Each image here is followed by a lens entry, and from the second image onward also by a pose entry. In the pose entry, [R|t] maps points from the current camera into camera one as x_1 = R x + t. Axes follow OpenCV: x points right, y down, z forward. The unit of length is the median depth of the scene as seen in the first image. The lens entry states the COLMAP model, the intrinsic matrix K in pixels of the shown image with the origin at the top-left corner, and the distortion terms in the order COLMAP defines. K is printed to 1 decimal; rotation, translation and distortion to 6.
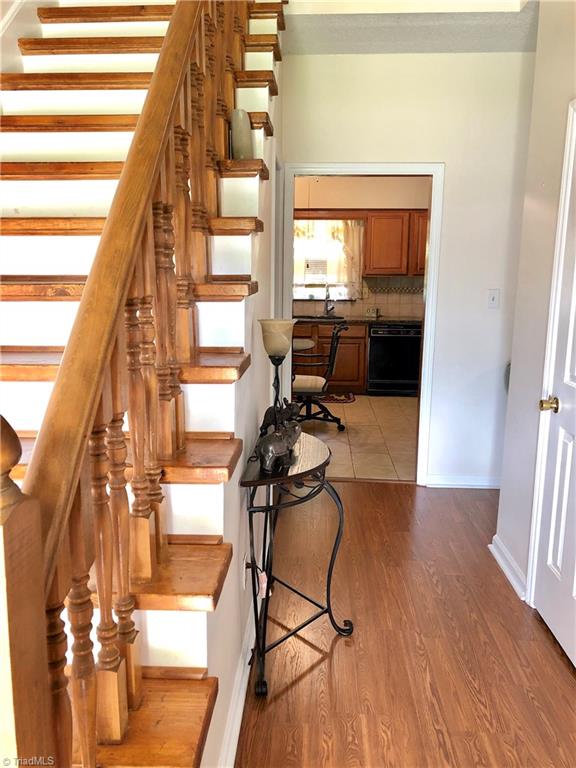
lens RADIAL K [[622.6, 0, 288.0], [0, 622.6, 384.0], [0, 0, 1]] dist [0.080764, -0.133928]
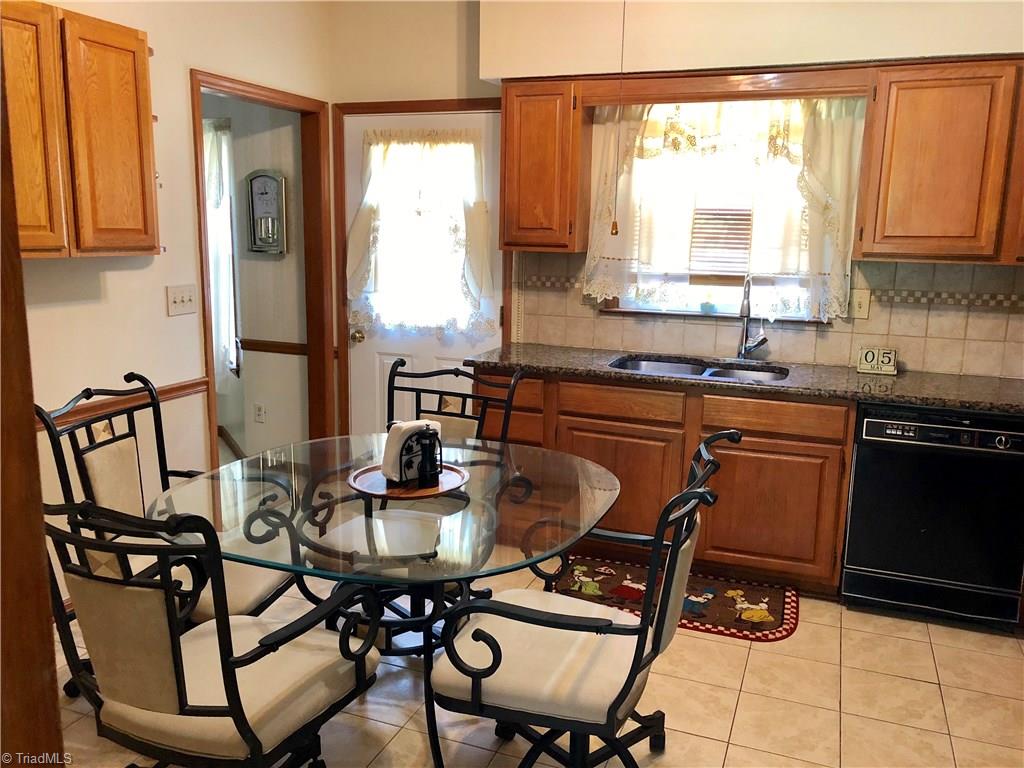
lens RADIAL K [[830.1, 0, 512.0], [0, 830.1, 384.0], [0, 0, 1]] dist [0.080764, -0.133928]
pose [[0.950321, 0.070939, -0.303081, 0.084045], [-0.069801, 0.997454, 0.014600, -0.094174], [0.303345, 0.007280, 0.952853, 0.483853]]
